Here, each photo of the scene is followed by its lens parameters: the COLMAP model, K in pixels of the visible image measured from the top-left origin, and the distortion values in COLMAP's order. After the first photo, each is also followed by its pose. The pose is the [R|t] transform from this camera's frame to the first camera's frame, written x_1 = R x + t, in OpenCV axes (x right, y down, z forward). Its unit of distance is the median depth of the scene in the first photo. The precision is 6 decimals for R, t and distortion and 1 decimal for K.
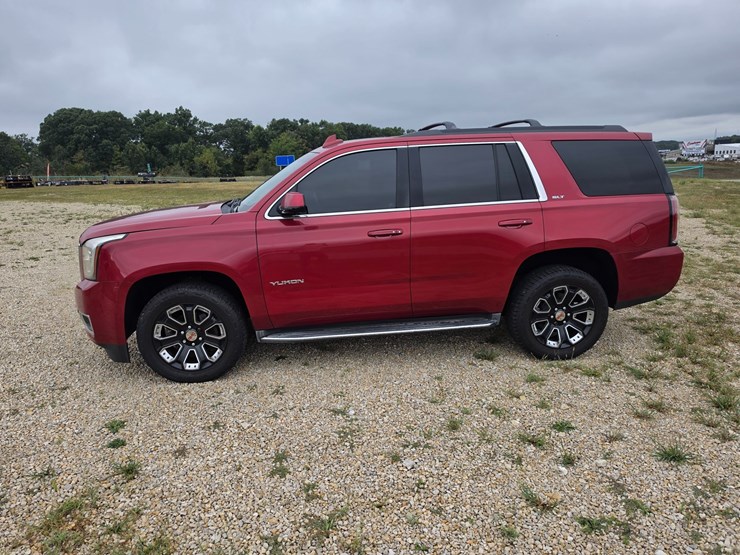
lens RADIAL K [[543.1, 0, 370.0], [0, 543.1, 277.5], [0, 0, 1]] dist [0.037743, -0.062508]
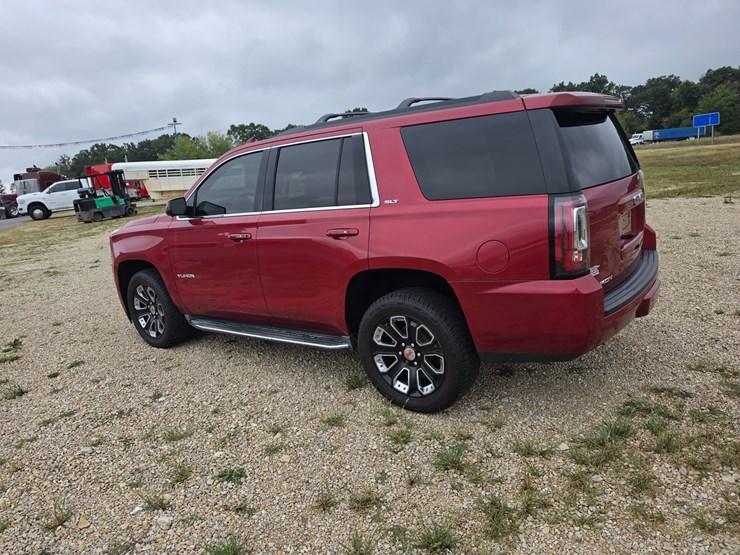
lens RADIAL K [[540.6, 0, 373.2], [0, 540.6, 269.3], [0, 0, 1]] dist [0.008974, 0.000231]
pose [[0.707588, 0.093565, -0.700403, 0.837959], [-0.063594, 0.995605, 0.068754, -0.098724], [0.703758, -0.004108, 0.710428, 0.422039]]
